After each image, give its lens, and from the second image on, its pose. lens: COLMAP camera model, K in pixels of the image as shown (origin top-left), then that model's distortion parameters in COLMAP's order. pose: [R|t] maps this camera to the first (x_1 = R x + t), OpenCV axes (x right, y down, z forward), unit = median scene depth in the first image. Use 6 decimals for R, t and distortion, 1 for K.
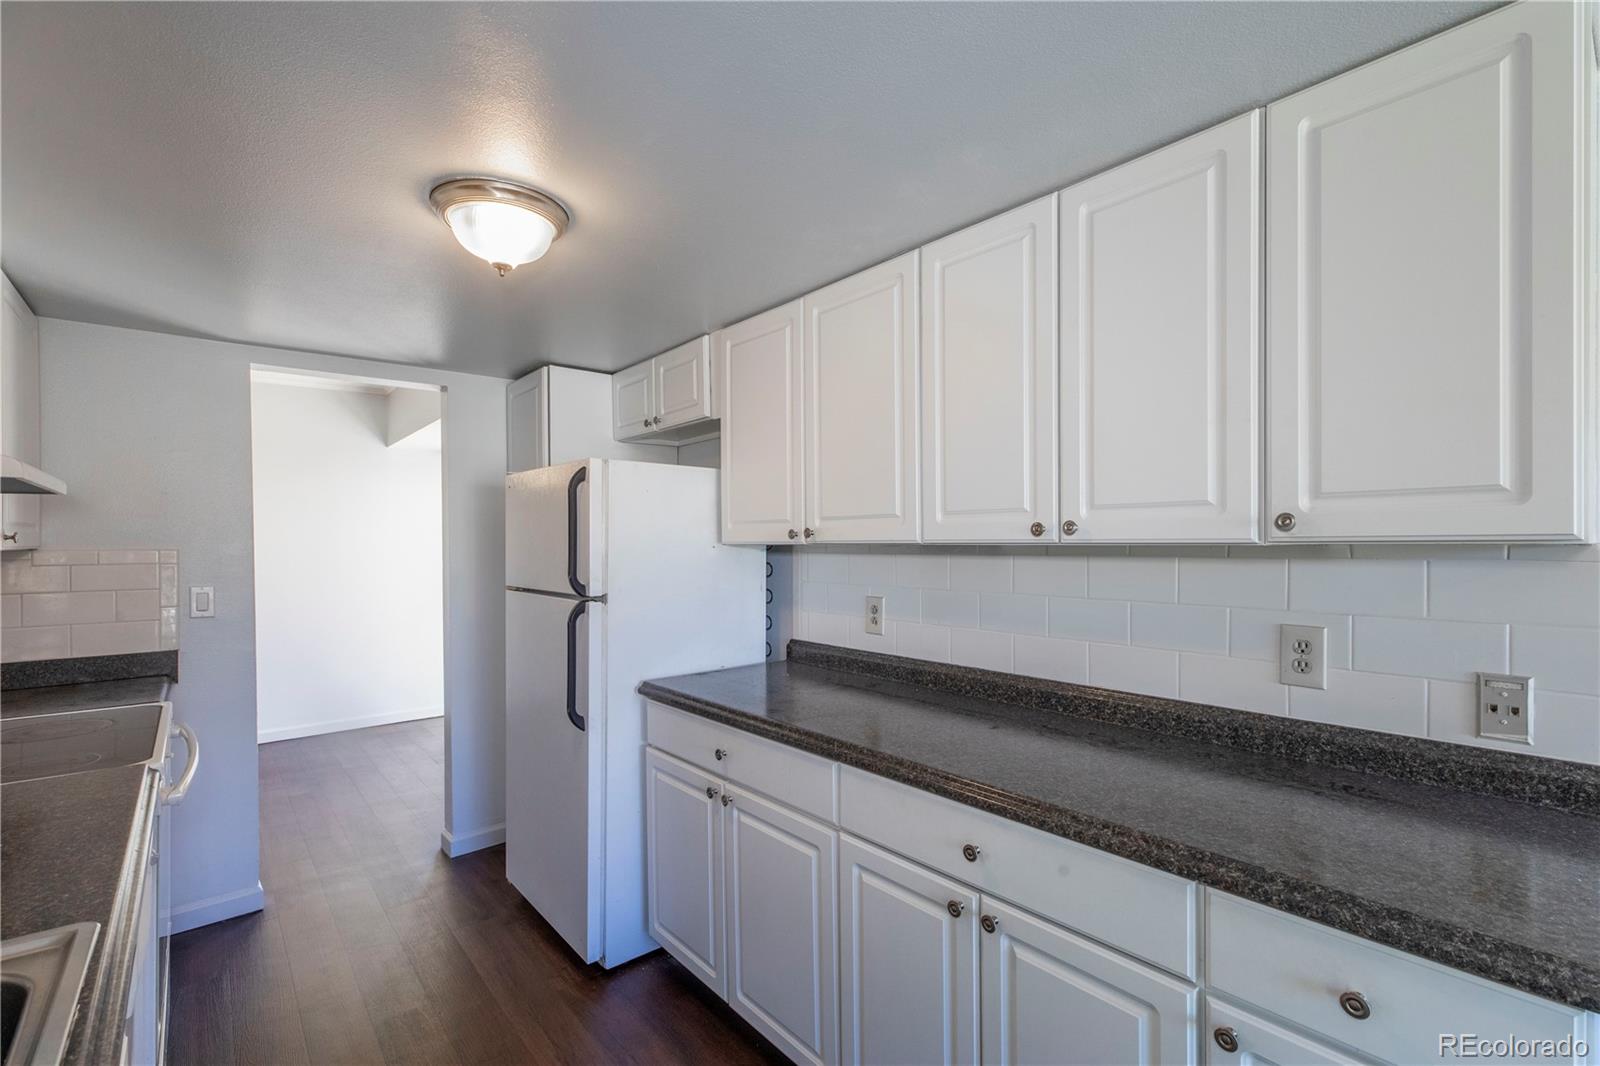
lens RADIAL K [[738.3, 0, 801.8], [0, 738.3, 547.8], [0, 0, 1]] dist [0.002079, 0.000192]
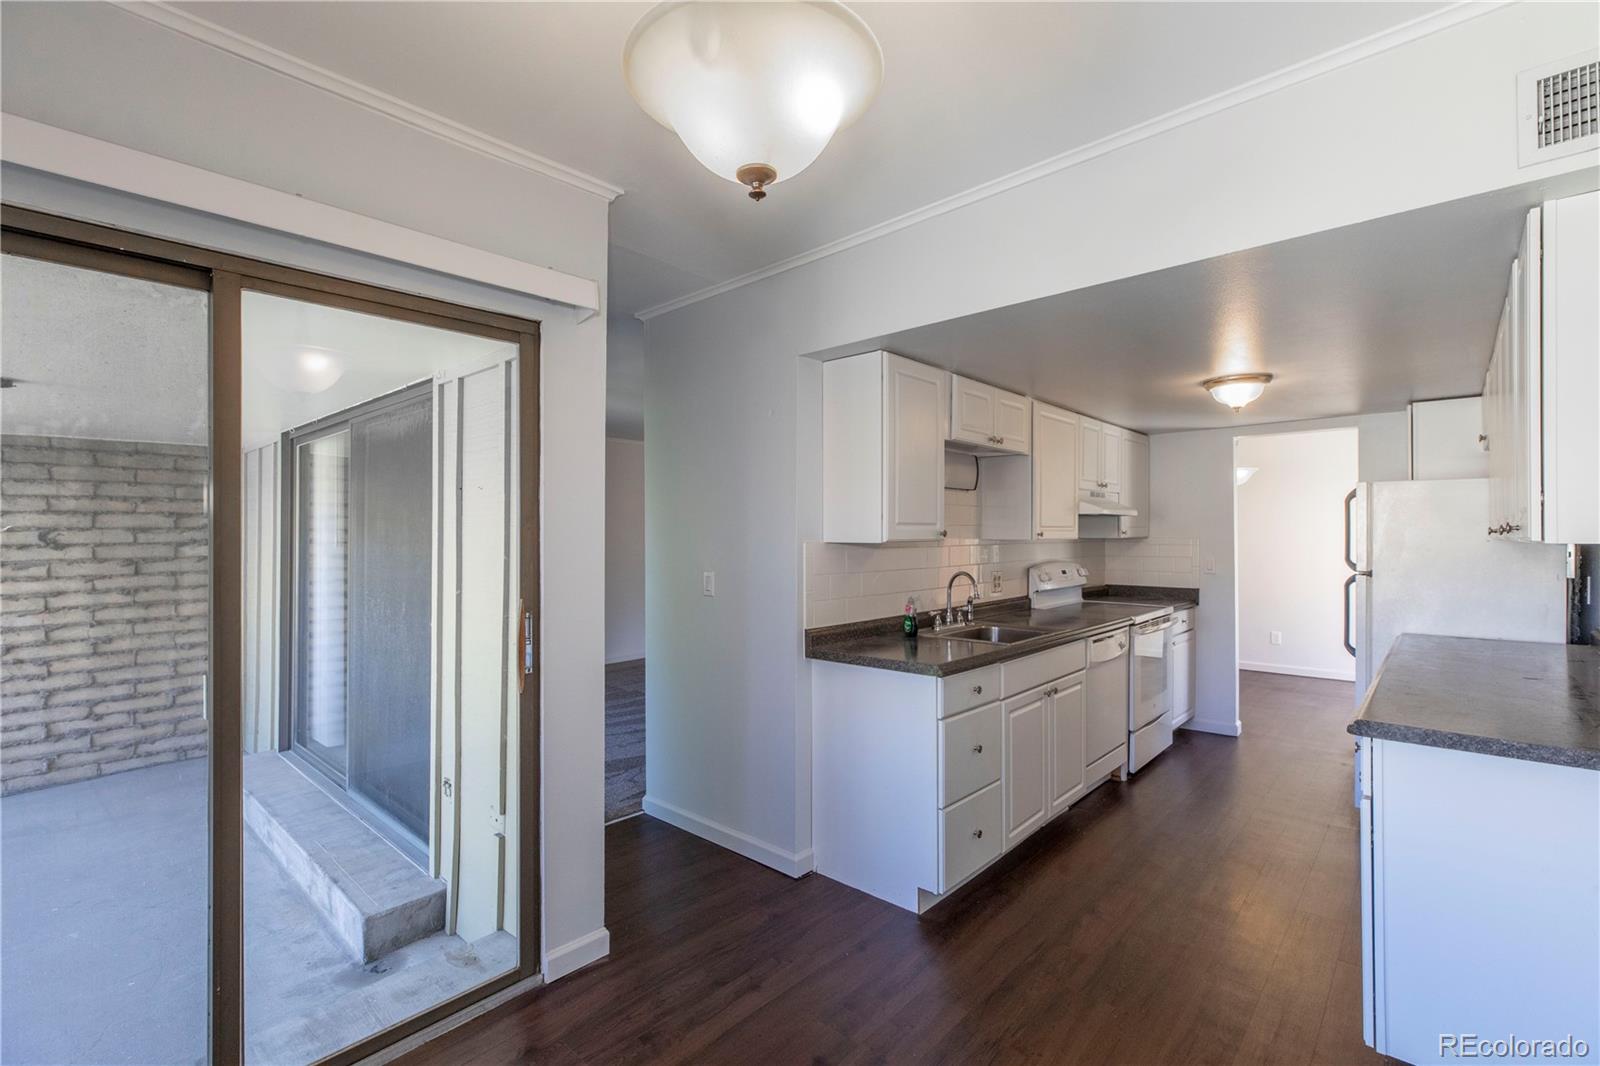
lens RADIAL K [[720.8, 0, 794.9], [0, 720.8, 530.0], [0, 0, 1]] dist [0.001569, 0.000289]
pose [[0.137043, 0.002070, -0.990563, 1.059635], [-0.007496, 0.999971, 0.001053, -0.014468], [0.990537, 0.007281, 0.137055, -0.389744]]
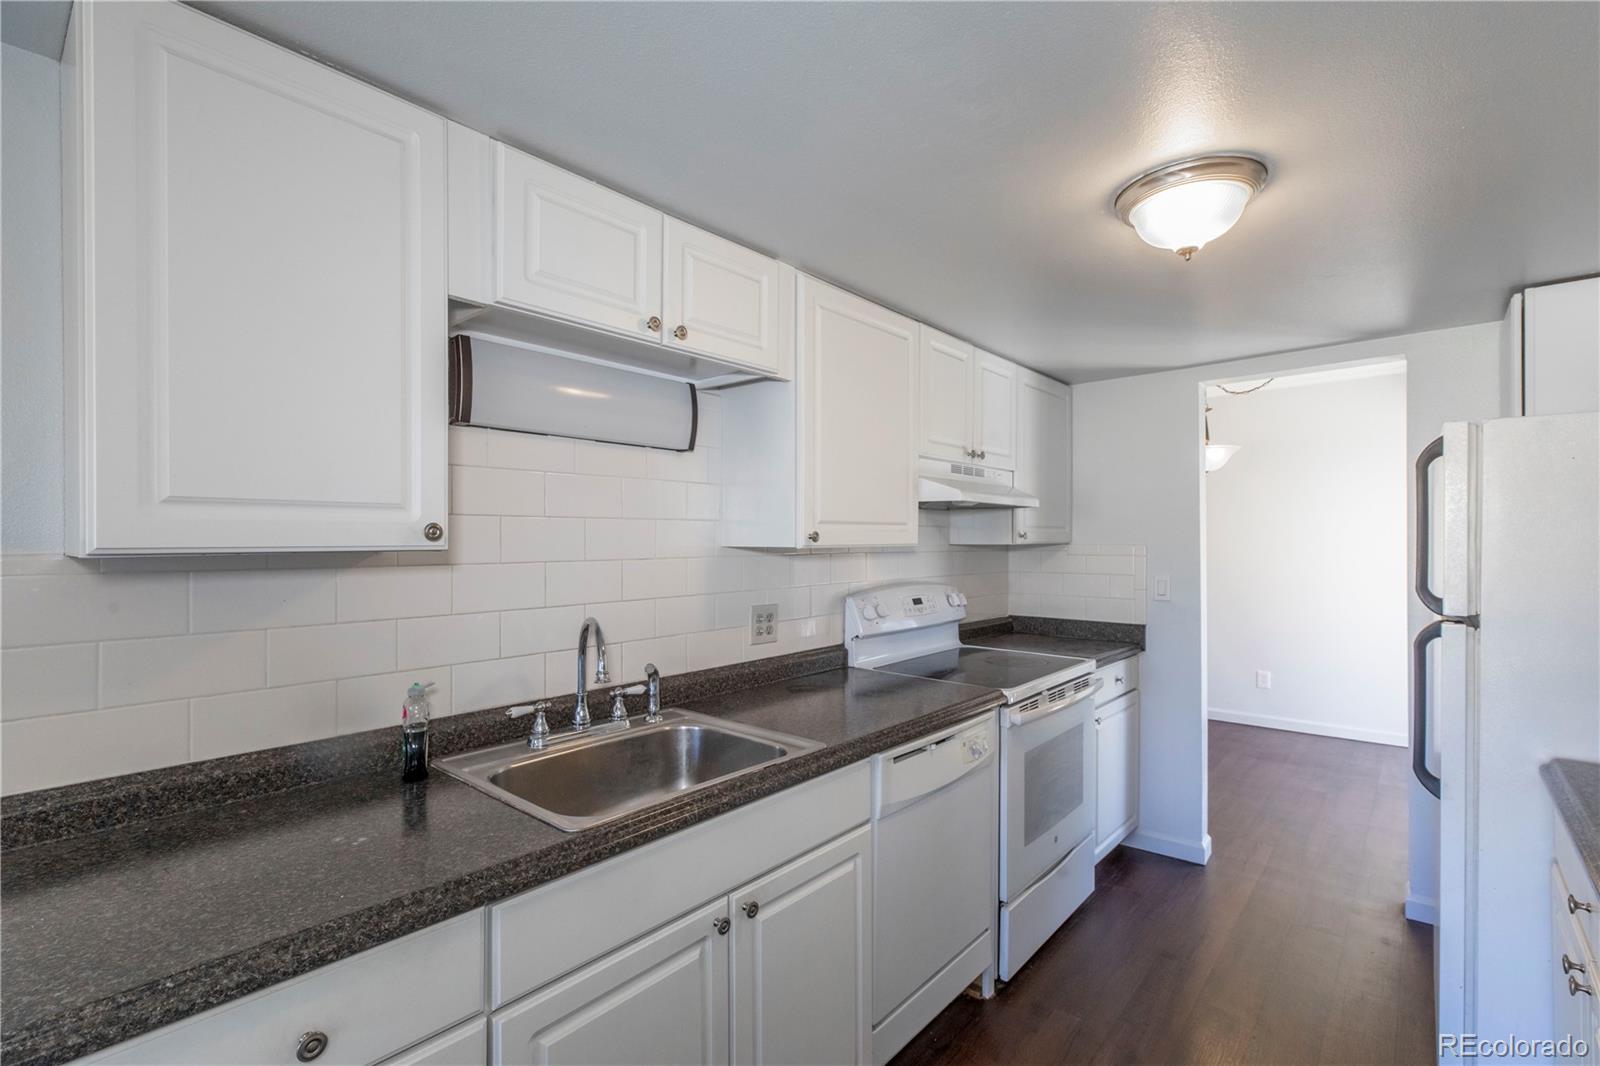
lens RADIAL K [[728.9, 0, 801.6], [0, 728.9, 541.8], [0, 0, 1]] dist [0.001359, 0.007187]
pose [[0.163423, 0.007201, -0.986530, 0.314059], [-0.006819, 0.999958, 0.006169, -0.005972], [0.986533, 0.005719, 0.163465, 0.260841]]
